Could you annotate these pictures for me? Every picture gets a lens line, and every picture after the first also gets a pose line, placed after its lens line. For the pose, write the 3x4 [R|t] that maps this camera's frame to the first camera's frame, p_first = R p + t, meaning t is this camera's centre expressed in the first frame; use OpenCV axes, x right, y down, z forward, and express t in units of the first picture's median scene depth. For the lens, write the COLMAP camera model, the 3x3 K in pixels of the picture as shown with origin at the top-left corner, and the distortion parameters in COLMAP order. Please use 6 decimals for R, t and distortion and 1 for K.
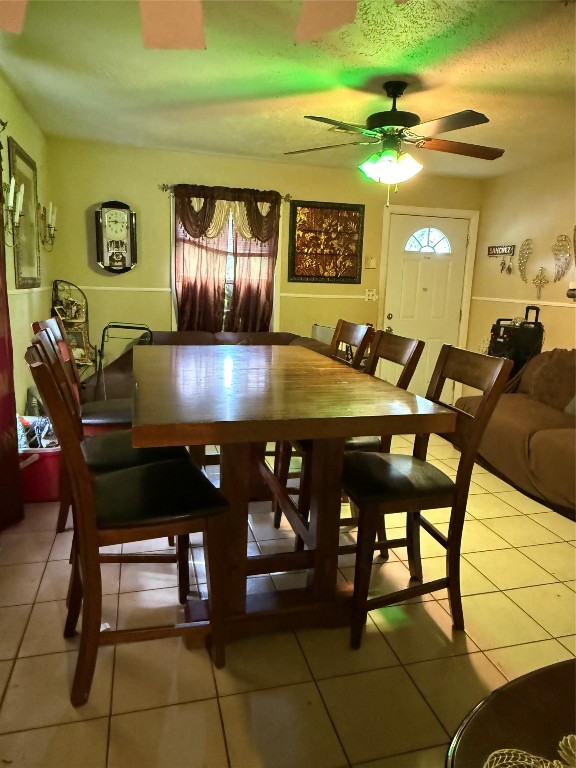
lens RADIAL K [[534.2, 0, 288.0], [0, 534.2, 384.0], [0, 0, 1]] dist [-0.006999, -0.001342]
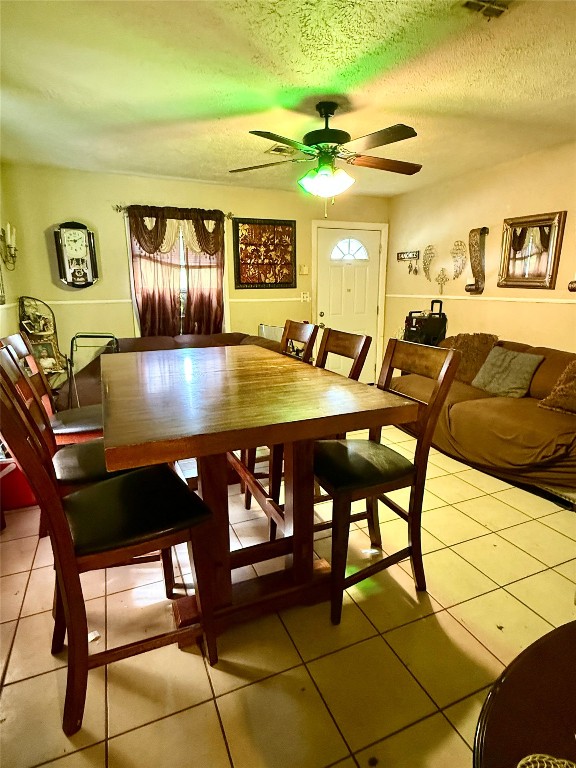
lens RADIAL K [[418.4, 0, 288.0], [0, 418.4, 384.0], [0, 0, 1]] dist [-0.003234, -0.001095]
pose [[0.989052, -0.073178, 0.128147, -0.024640], [0.068478, 0.996822, 0.040714, -0.018848], [-0.130719, -0.031493, 0.990919, 0.099072]]
